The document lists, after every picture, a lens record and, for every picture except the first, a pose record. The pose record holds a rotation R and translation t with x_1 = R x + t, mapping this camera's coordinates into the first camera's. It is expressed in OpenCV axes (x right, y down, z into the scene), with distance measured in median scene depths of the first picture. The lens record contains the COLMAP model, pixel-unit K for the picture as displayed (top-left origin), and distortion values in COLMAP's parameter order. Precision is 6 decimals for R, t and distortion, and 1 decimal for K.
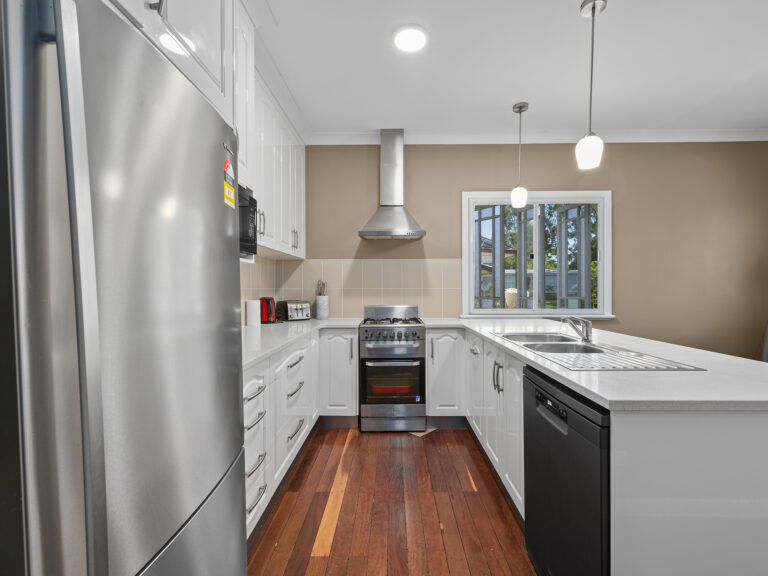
lens RADIAL K [[337.5, 0, 384.0], [0, 337.5, 288.0], [0, 0, 1]] dist [0.000978, 0.000004]
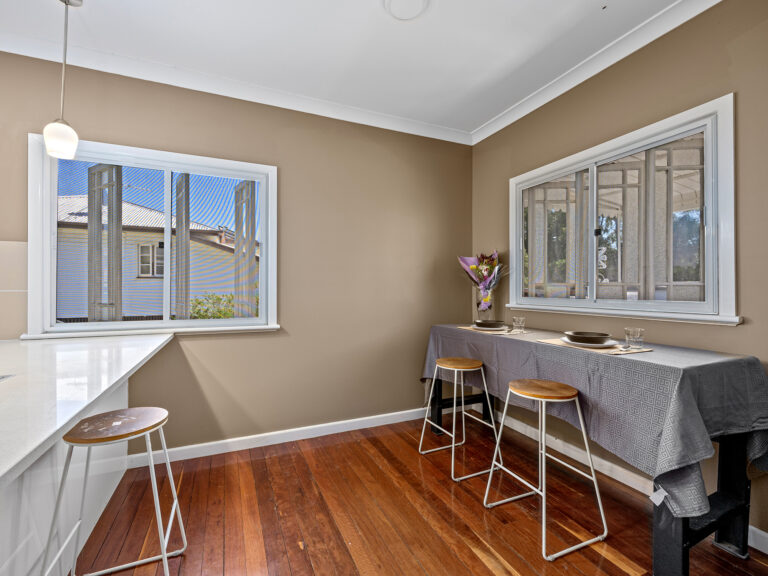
lens RADIAL K [[344.6, 0, 384.0], [0, 344.6, 288.0], [0, 0, 1]] dist [-0.000185, -0.000287]
pose [[0.902234, 0.004543, 0.431222, 0.551310], [-0.000109, 0.999947, -0.010308, 0.002824], [-0.431246, 0.009254, 0.902187, 0.165552]]
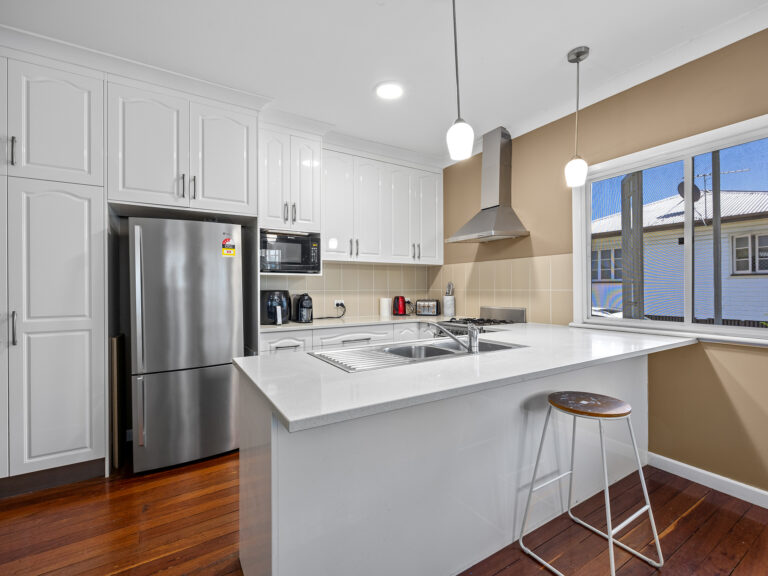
lens RADIAL K [[344.6, 0, 384.0], [0, 344.6, 288.0], [0, 0, 1]] dist [-0.000185, -0.000287]
pose [[0.550157, -0.002093, -0.835059, 0.681266], [-0.004065, 0.999978, -0.005185, 0.002281], [0.835051, 0.006246, 0.550136, 0.169413]]
